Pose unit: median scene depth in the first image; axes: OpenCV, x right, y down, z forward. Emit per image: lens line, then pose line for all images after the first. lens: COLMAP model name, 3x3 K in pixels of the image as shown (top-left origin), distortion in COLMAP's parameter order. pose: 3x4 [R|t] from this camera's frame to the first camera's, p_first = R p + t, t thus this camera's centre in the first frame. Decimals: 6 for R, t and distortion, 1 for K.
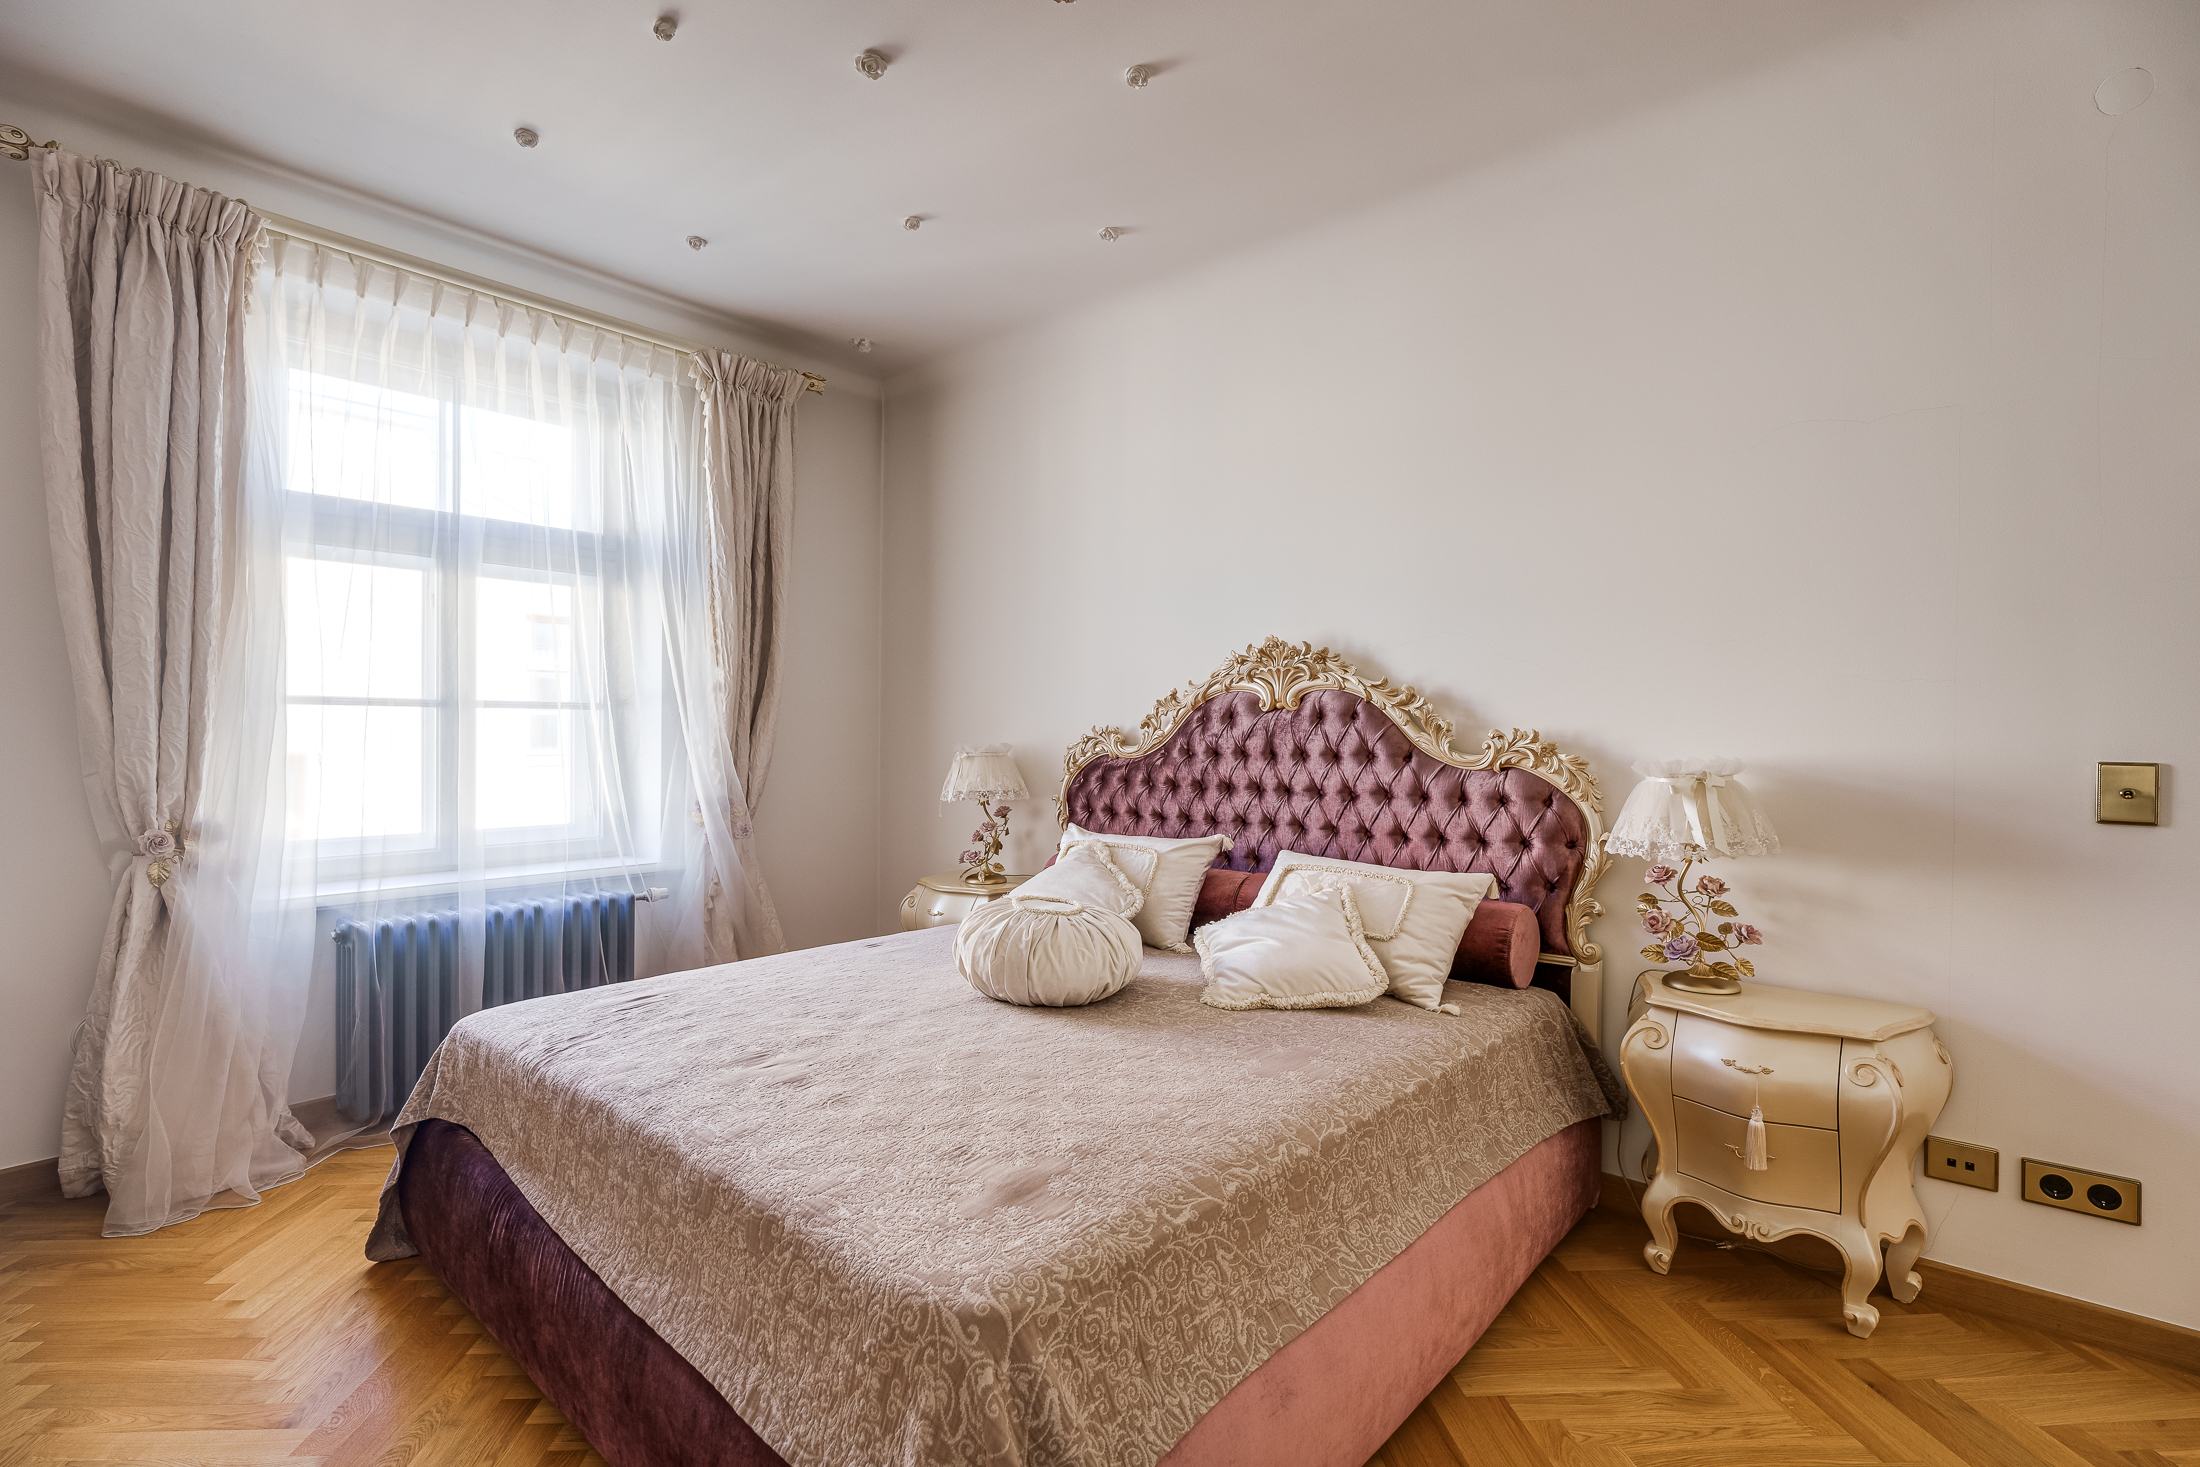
lens RADIAL K [[963.9, 0, 1184.1], [0, 963.9, 737.6], [0, 0, 1]] dist [-0.000372, -0.000046]
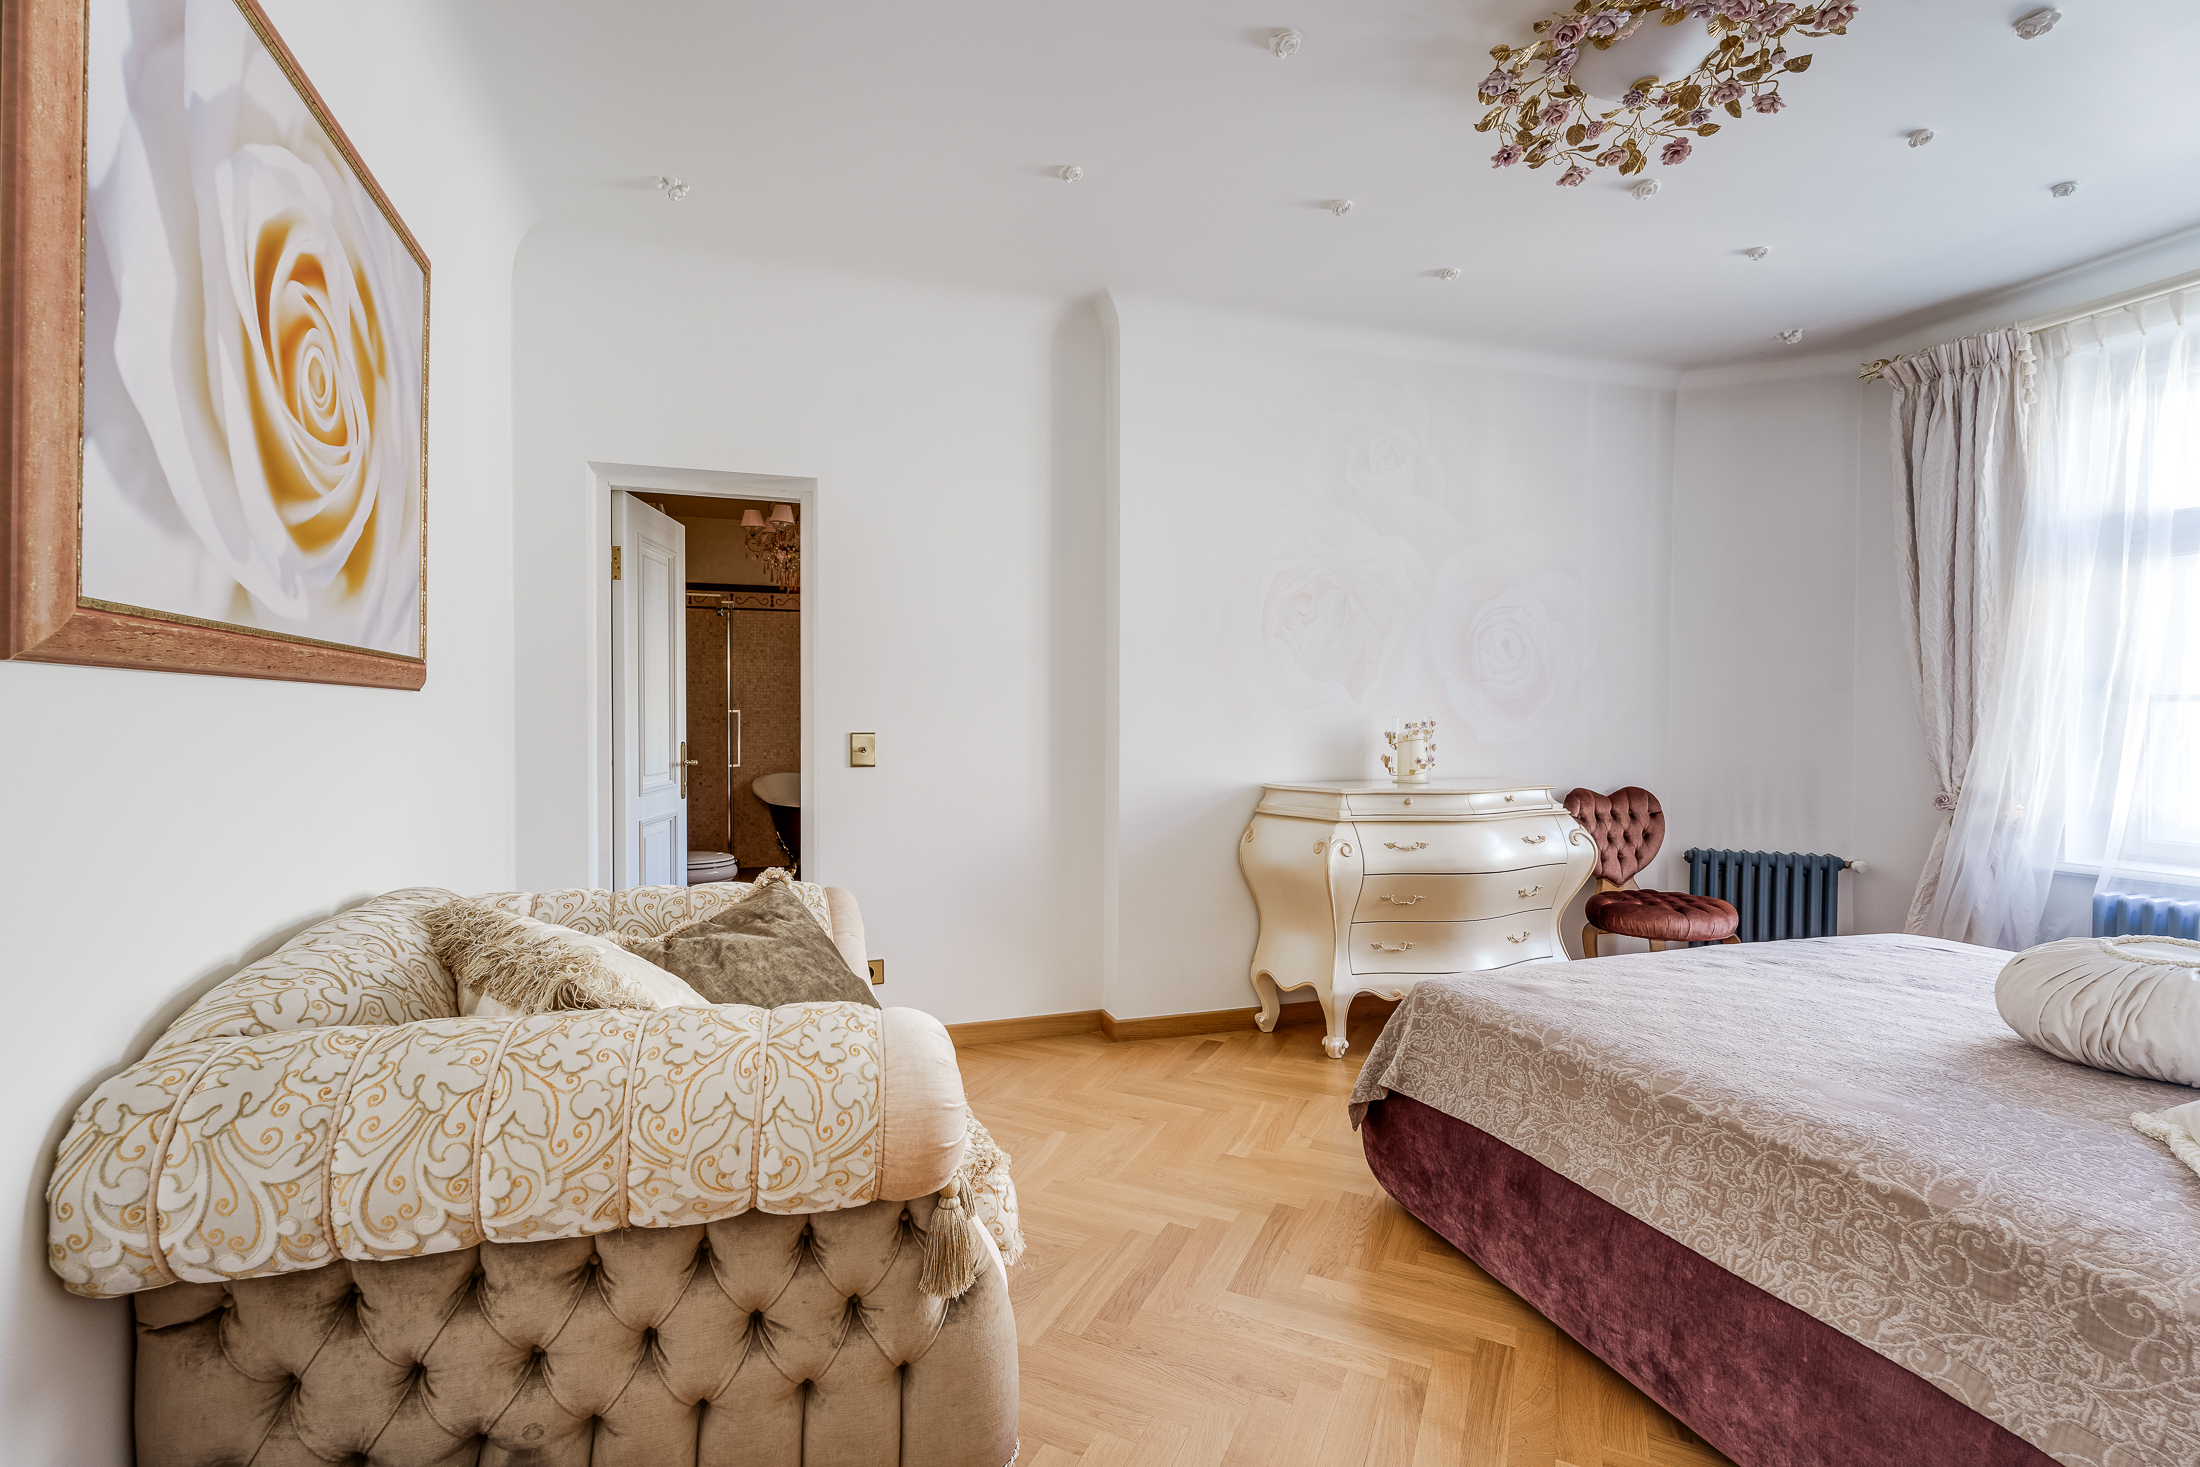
lens RADIAL K [[961.0, 0, 1107.1], [0, 961.0, 726.1], [0, 0, 1]] dist [0.001966, -0.000368]
pose [[-0.459271, 0.000106, -0.888296, 0.738369], [-0.013358, 0.999886, 0.007026, 0.001747], [0.888196, 0.015092, -0.459217, 0.490876]]
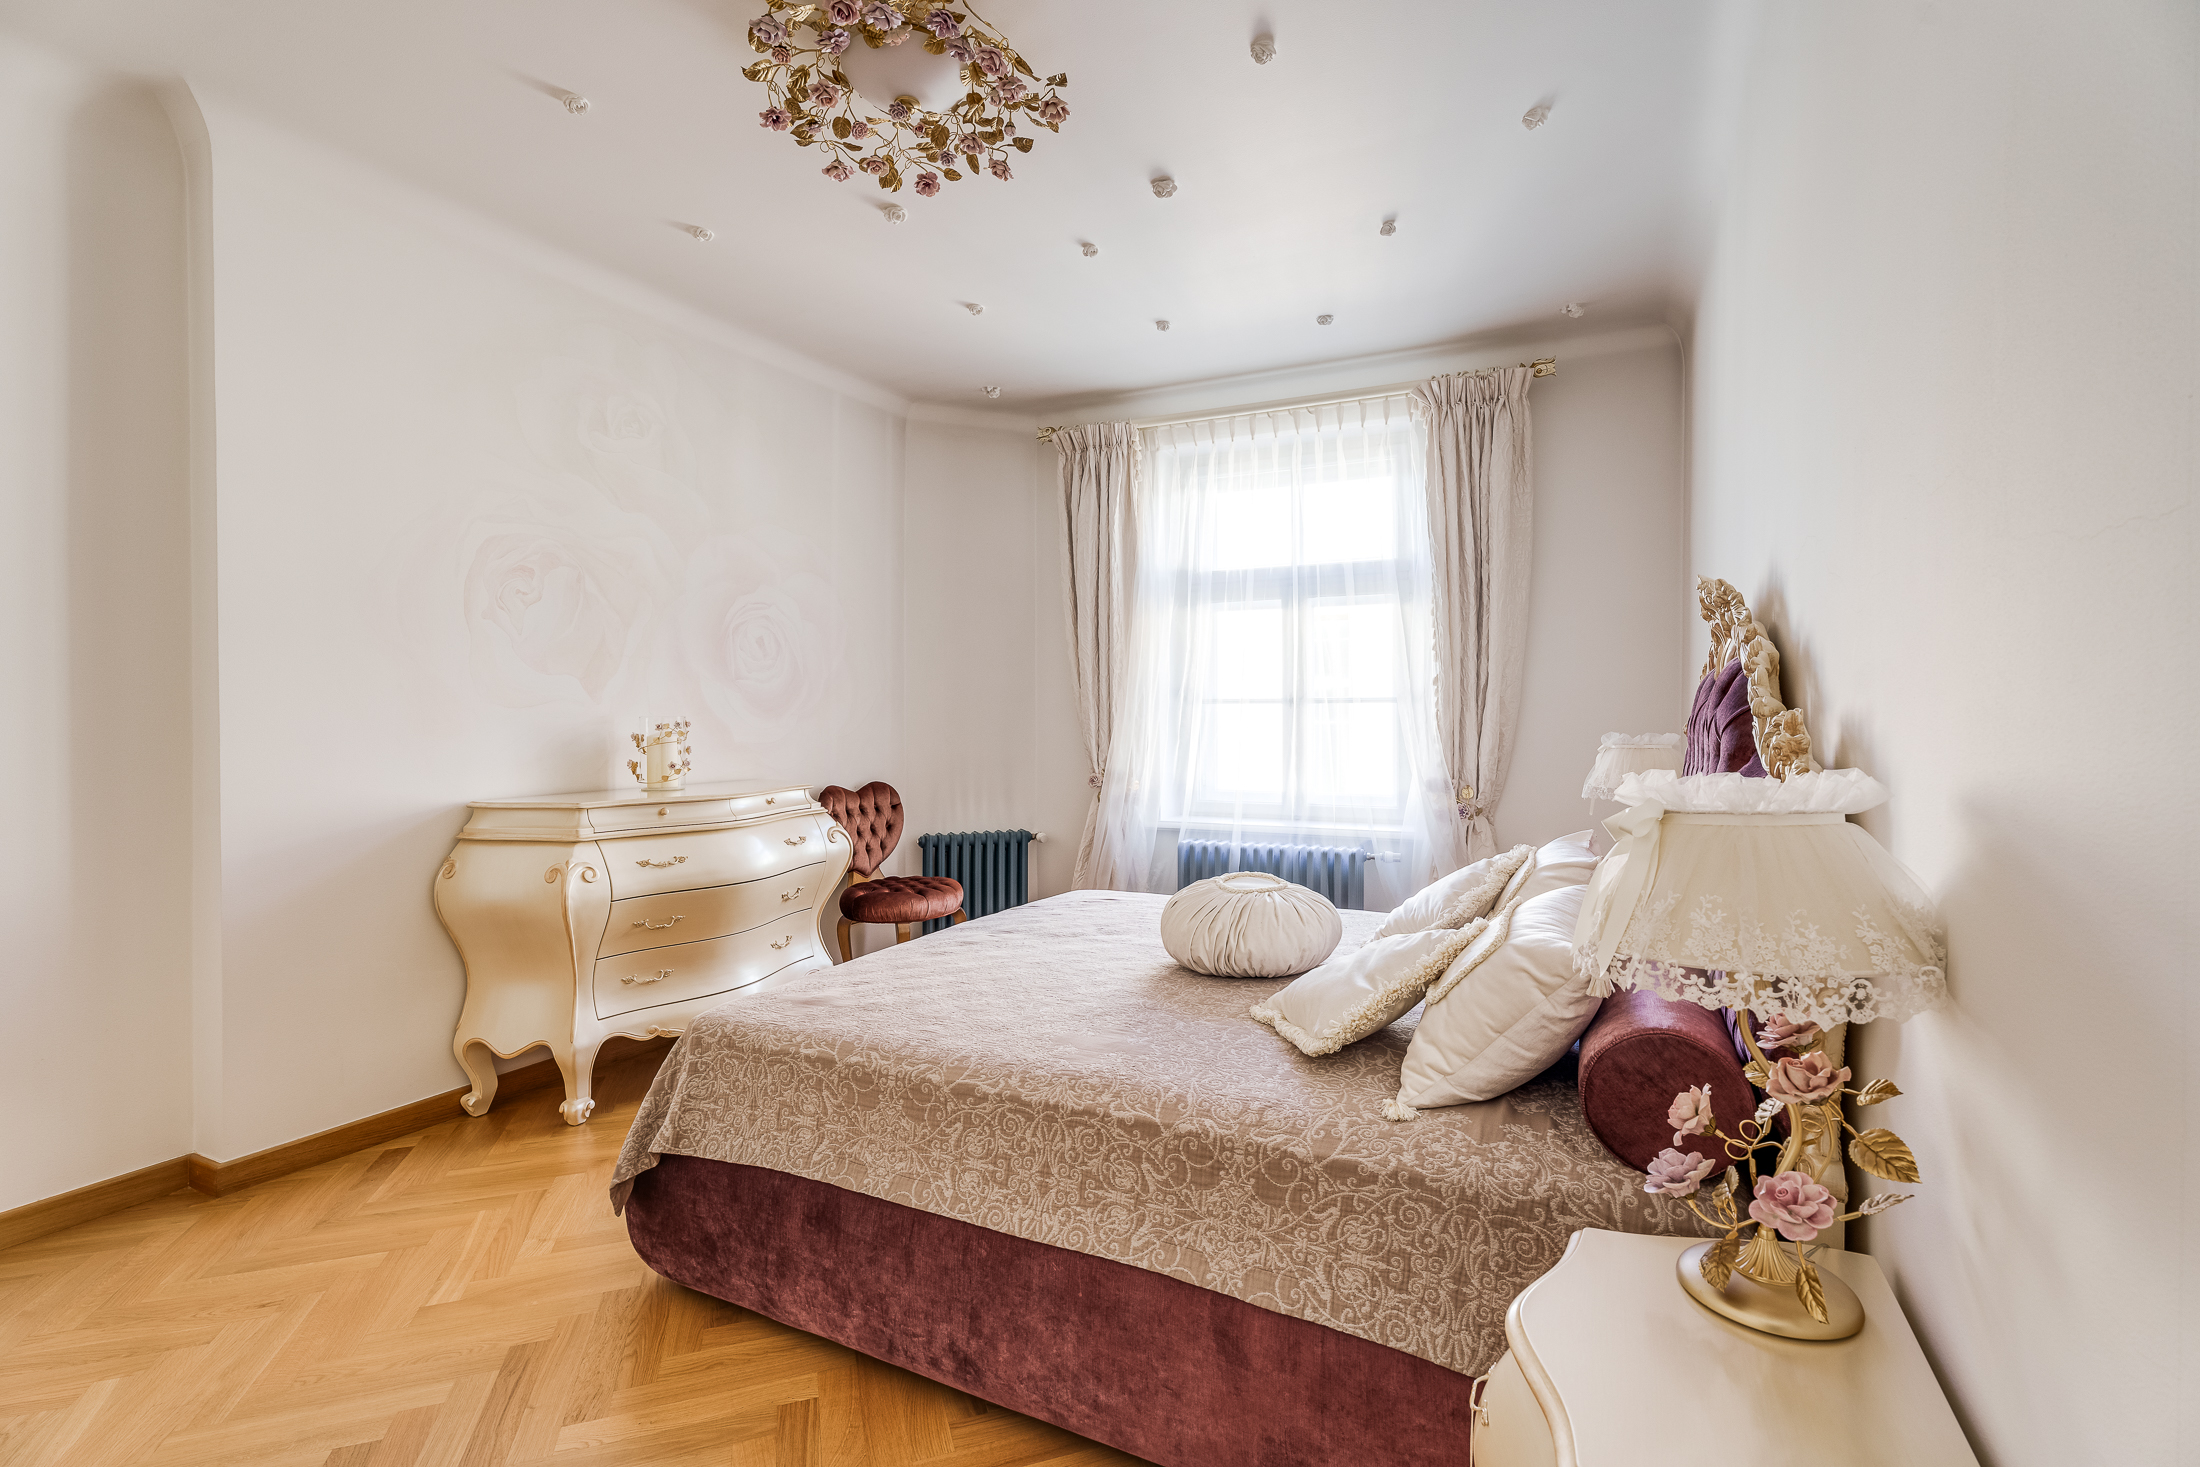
lens RADIAL K [[961.0, 0, 1107.1], [0, 961.0, 726.1], [0, 0, 1]] dist [0.001966, -0.000368]
pose [[0.281826, 0.001424, -0.959464, 0.667023], [-0.003729, 0.999993, 0.000389, 0.001756], [0.959458, 0.003468, 0.281830, 0.448632]]
